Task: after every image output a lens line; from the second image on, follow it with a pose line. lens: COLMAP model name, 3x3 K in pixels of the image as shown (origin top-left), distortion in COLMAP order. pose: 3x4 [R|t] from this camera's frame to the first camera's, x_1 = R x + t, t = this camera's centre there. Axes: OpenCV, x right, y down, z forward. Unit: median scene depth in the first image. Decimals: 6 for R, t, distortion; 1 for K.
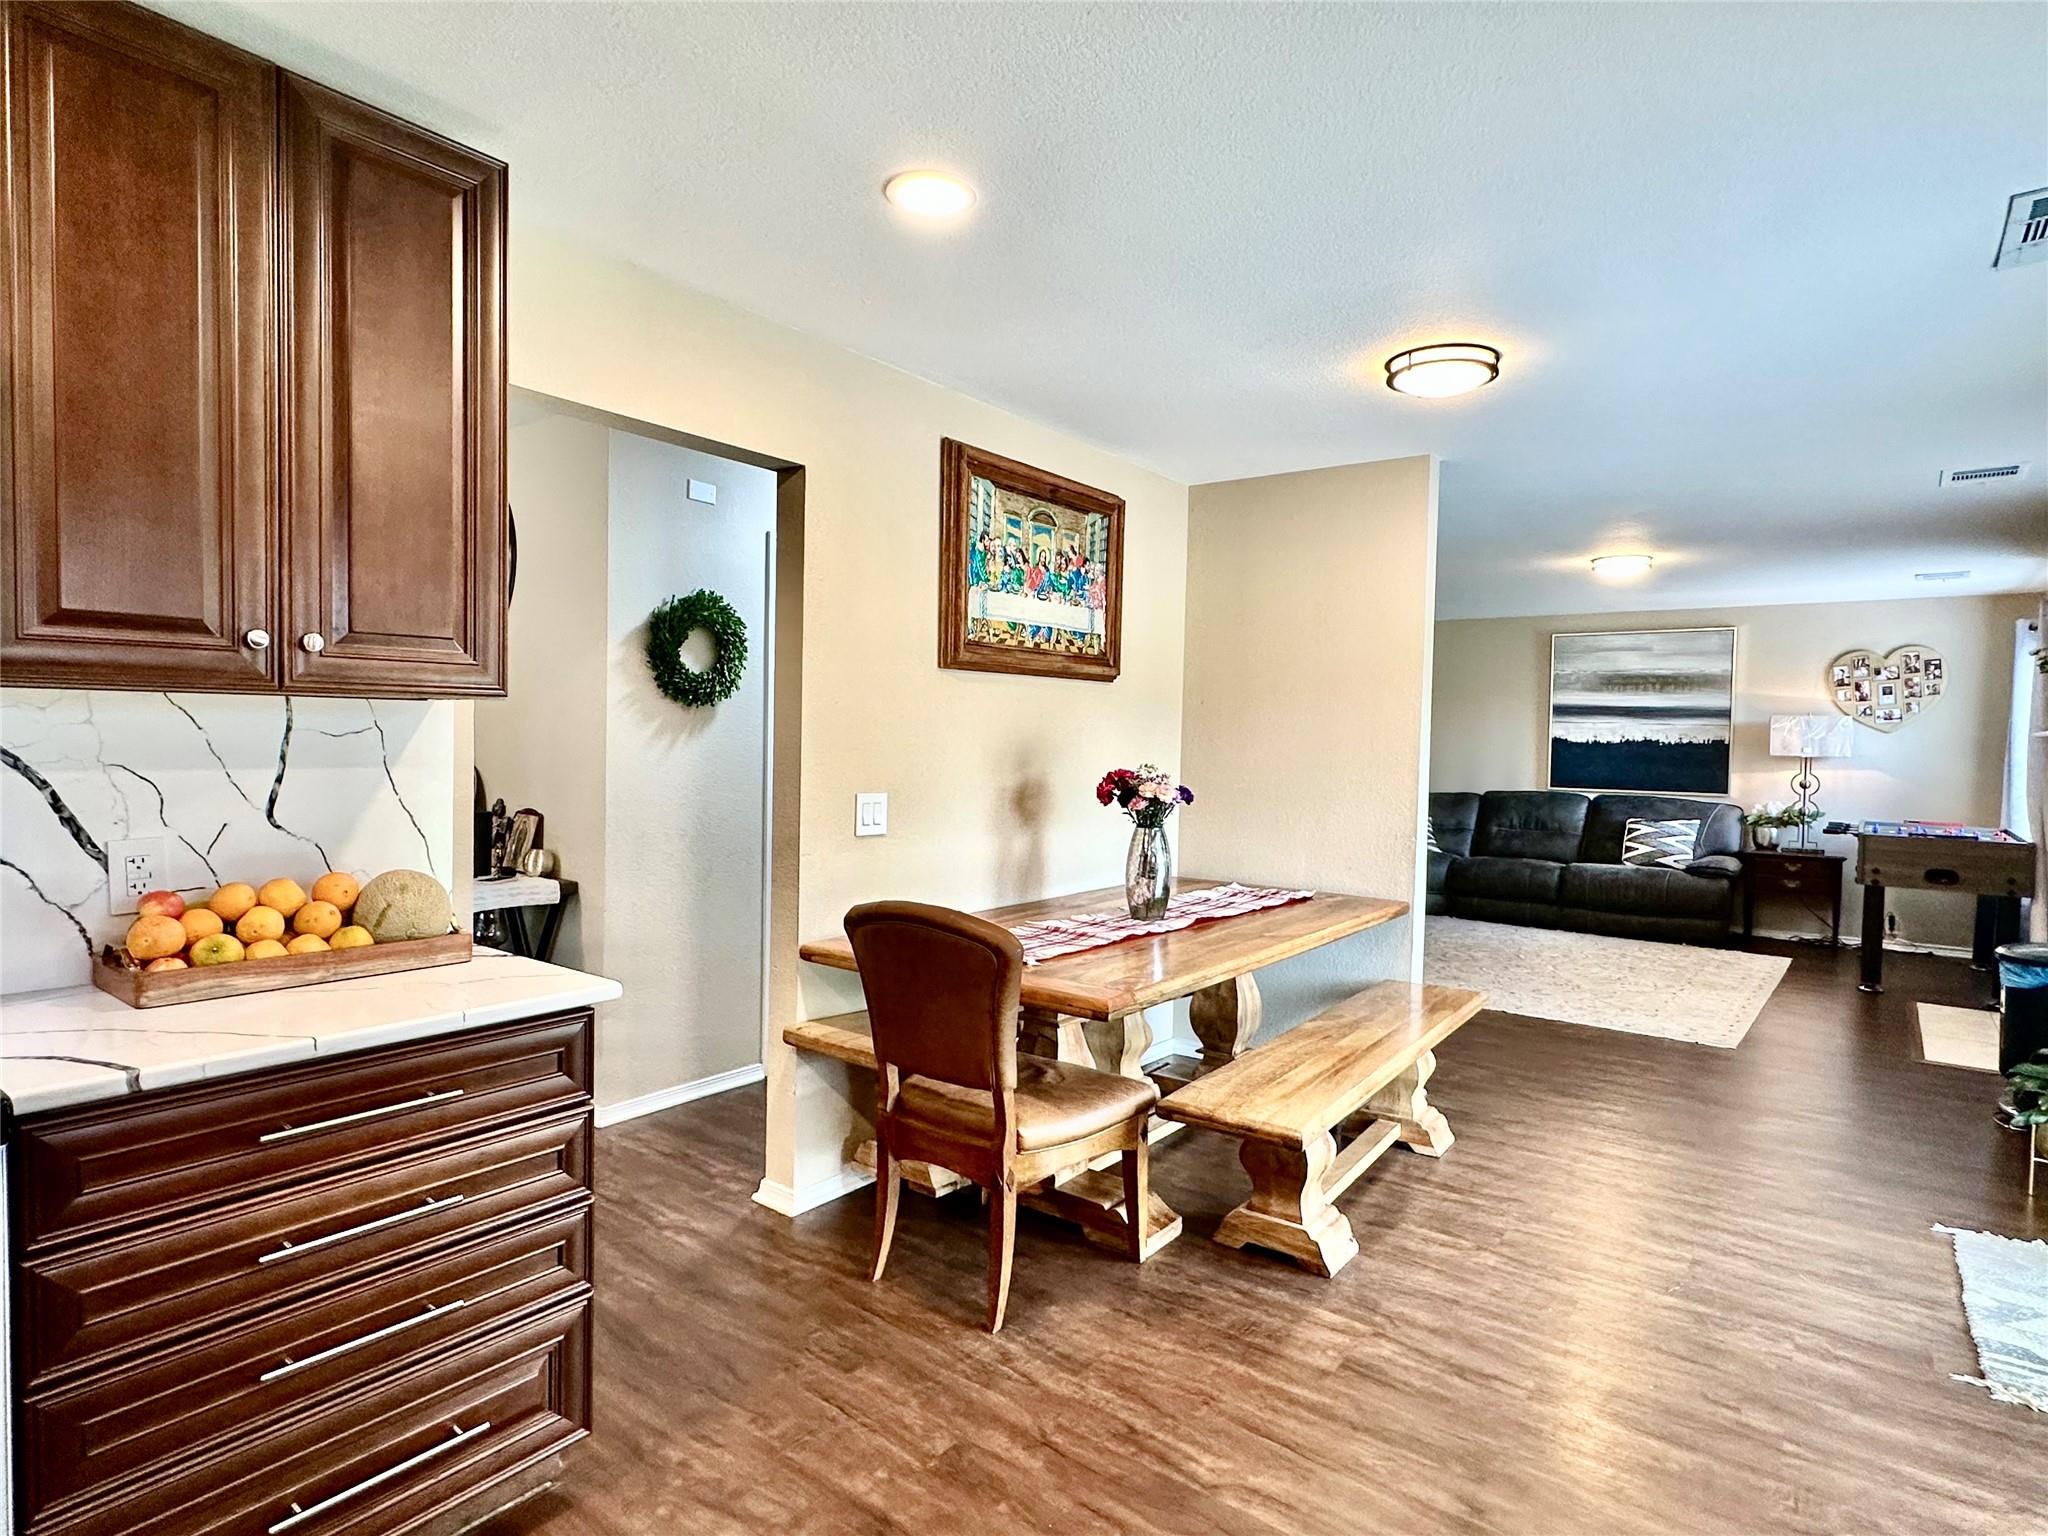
lens RADIAL K [[1101.2, 0, 1017.6], [0, 1101.2, 778.2], [0, 0, 1]] dist [-0.000110, 0.000466]
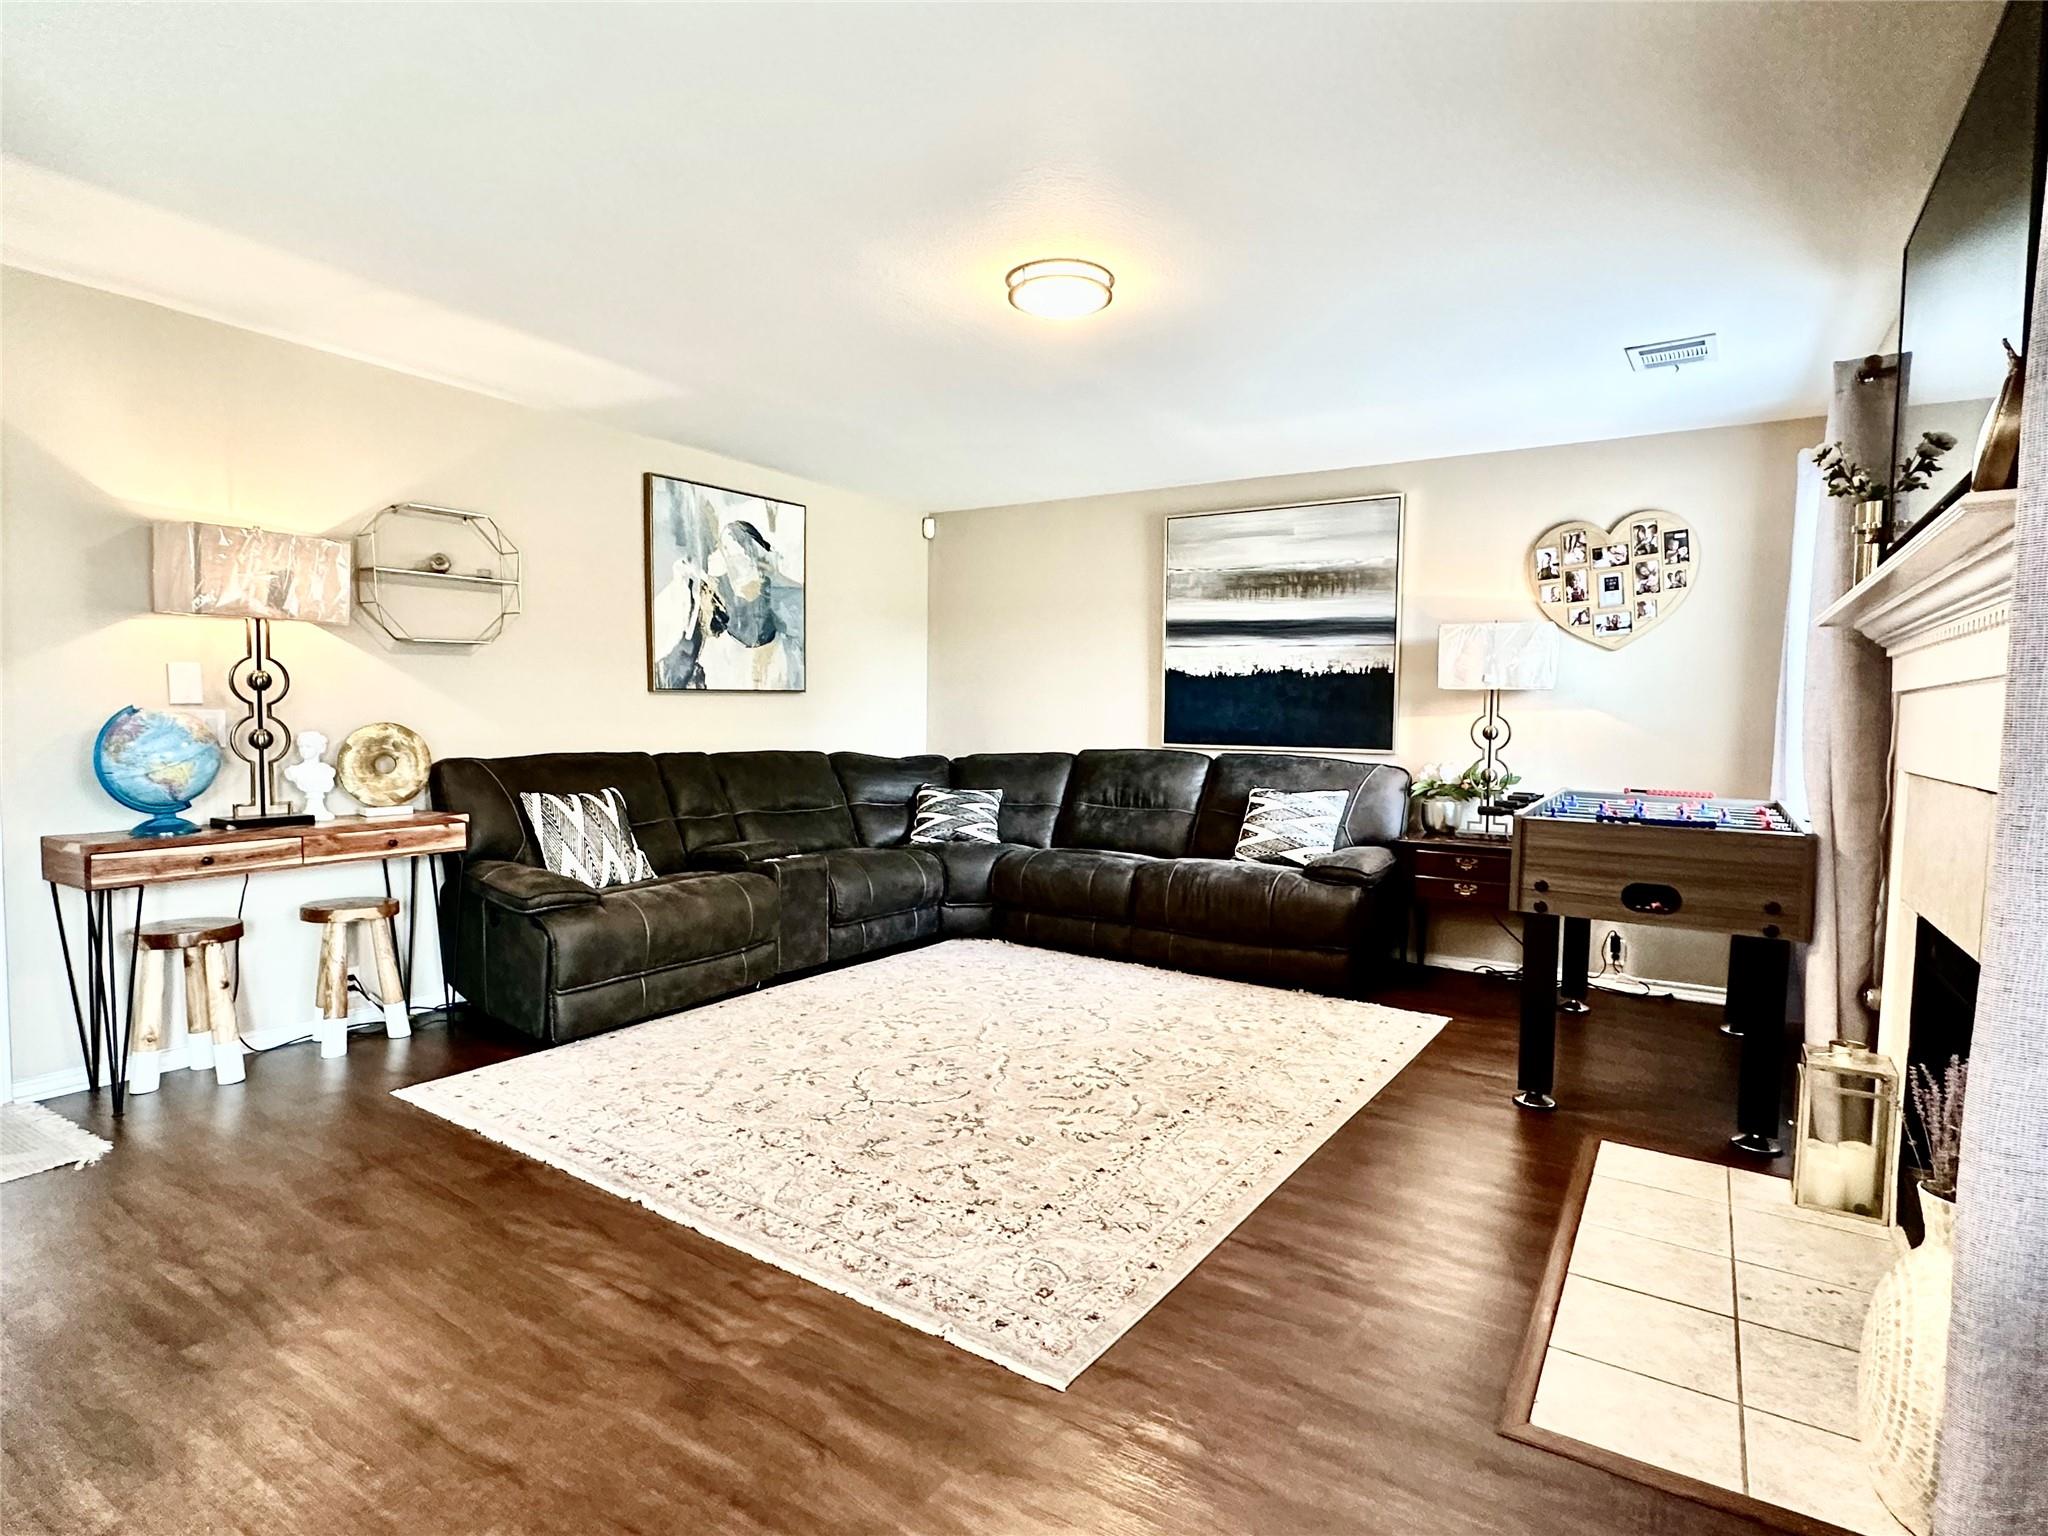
lens RADIAL K [[1057.7, 0, 1018.8], [0, 1057.7, 774.1], [0, 0, 1]] dist [-0.000754, 0.000599]
pose [[0.996266, -0.011122, 0.085615, 0.379627], [0.008990, 0.999641, 0.025244, 0.011223], [-0.085865, -0.024381, 0.996008, 0.402182]]
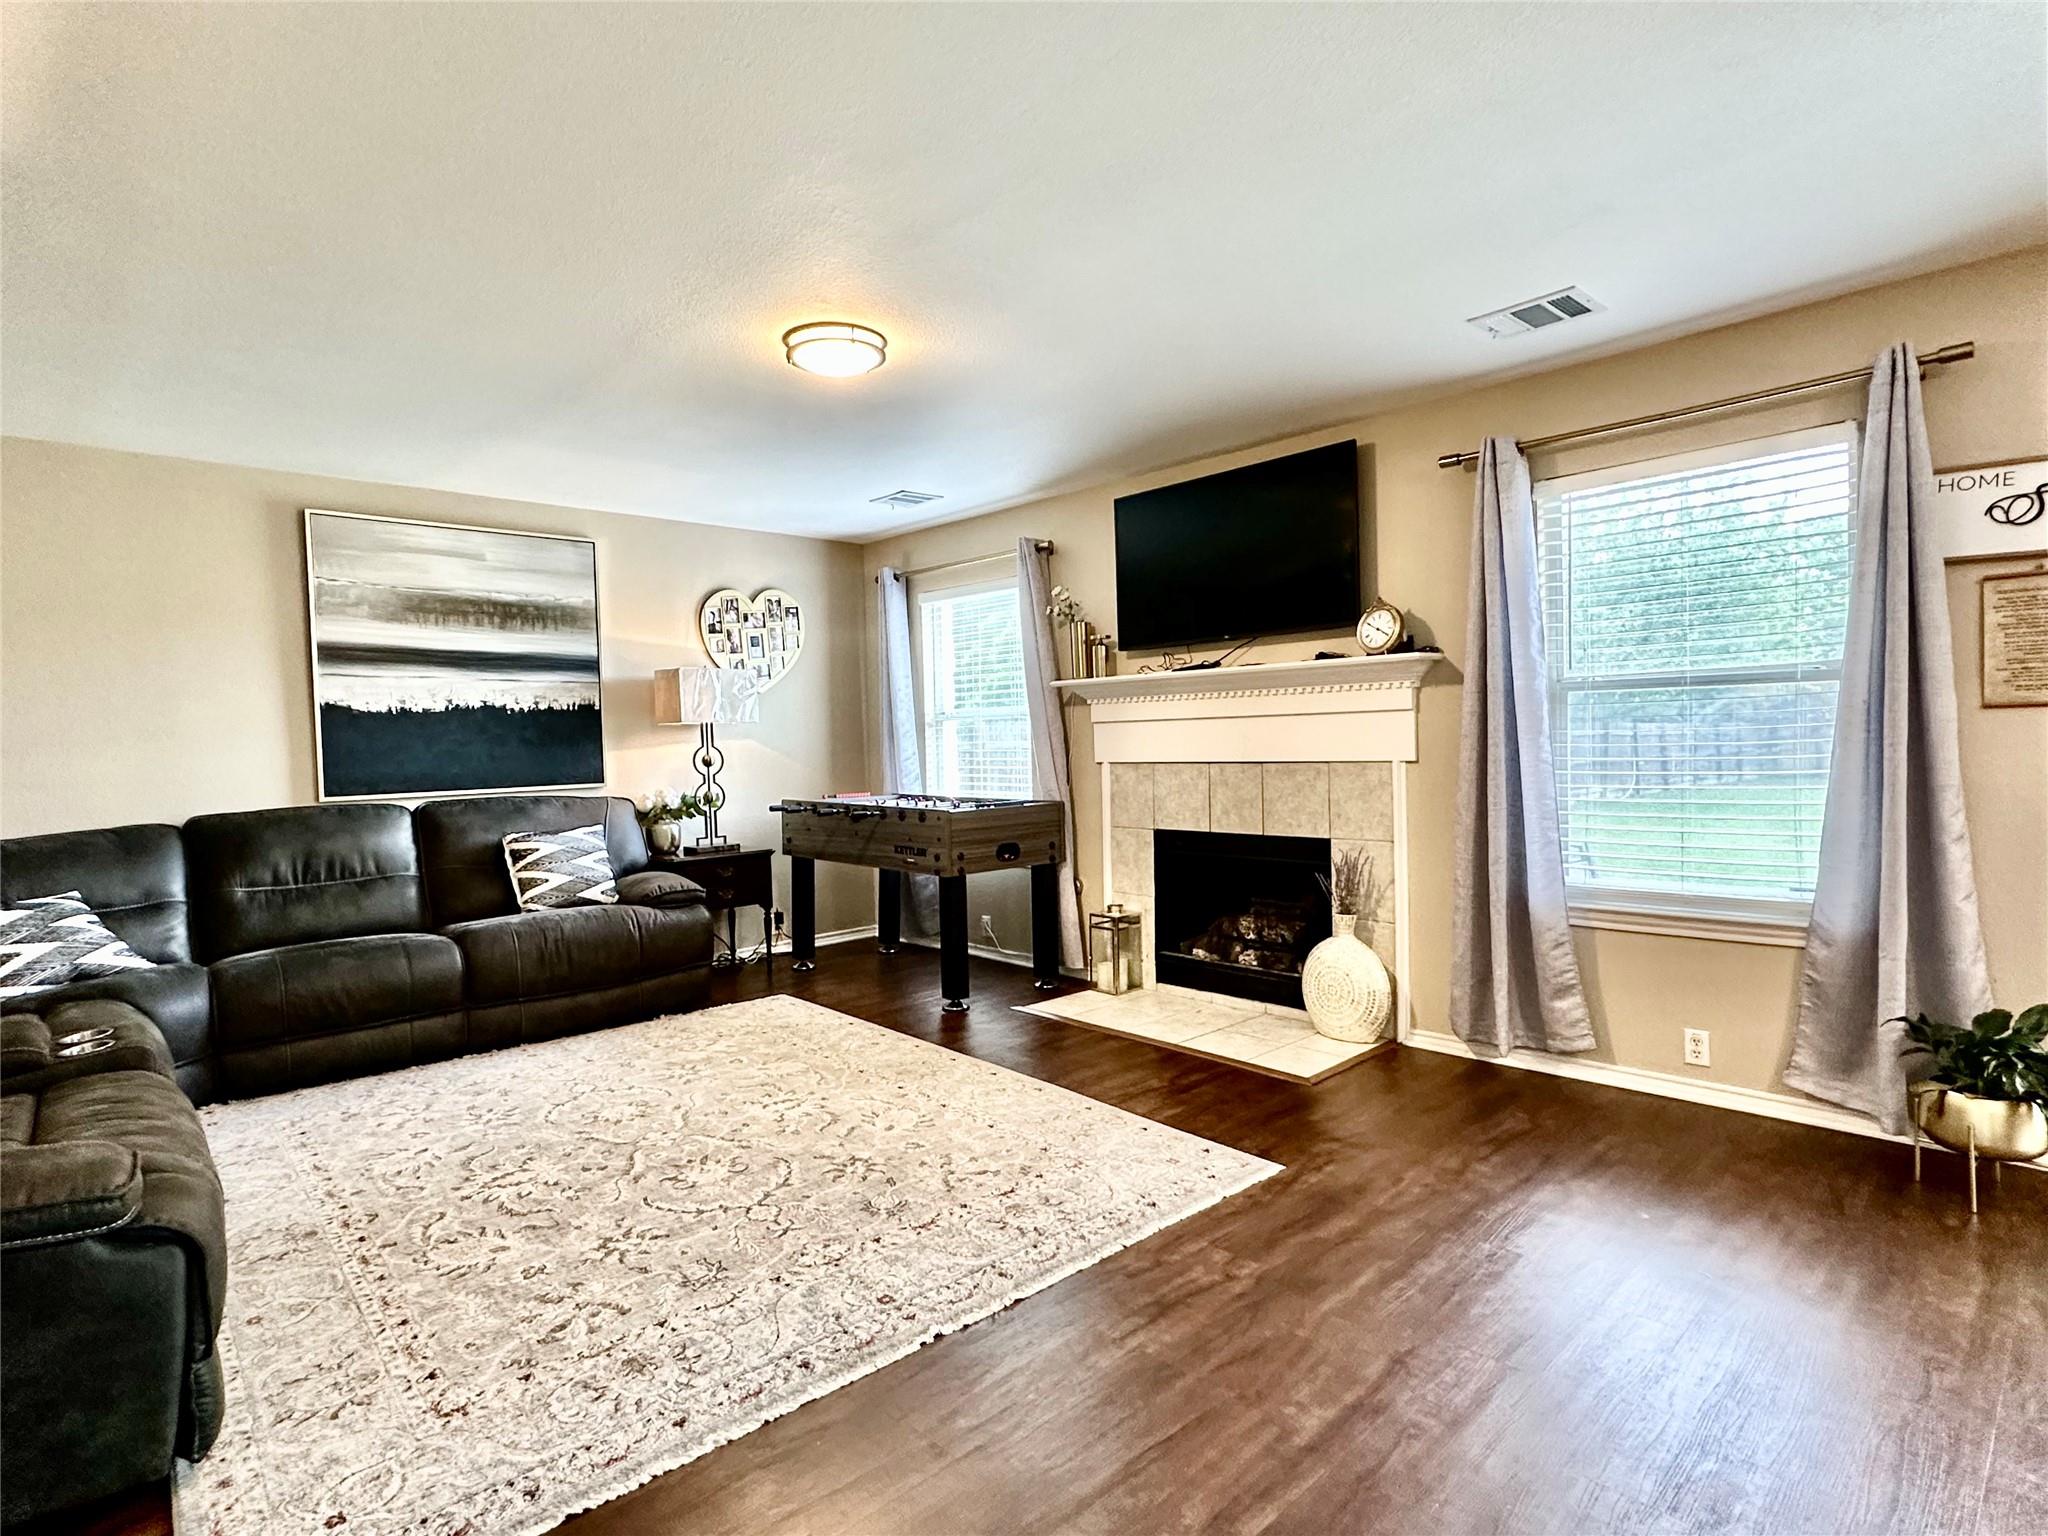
lens RADIAL K [[1057.7, 0, 1018.8], [0, 1057.7, 774.1], [0, 0, 1]] dist [-0.000754, 0.000599]
pose [[0.161432, -0.059785, 0.985071, 0.037619], [0.065034, 0.996638, 0.049829, -0.007281], [-0.984739, 0.056020, 0.164777, 0.654610]]
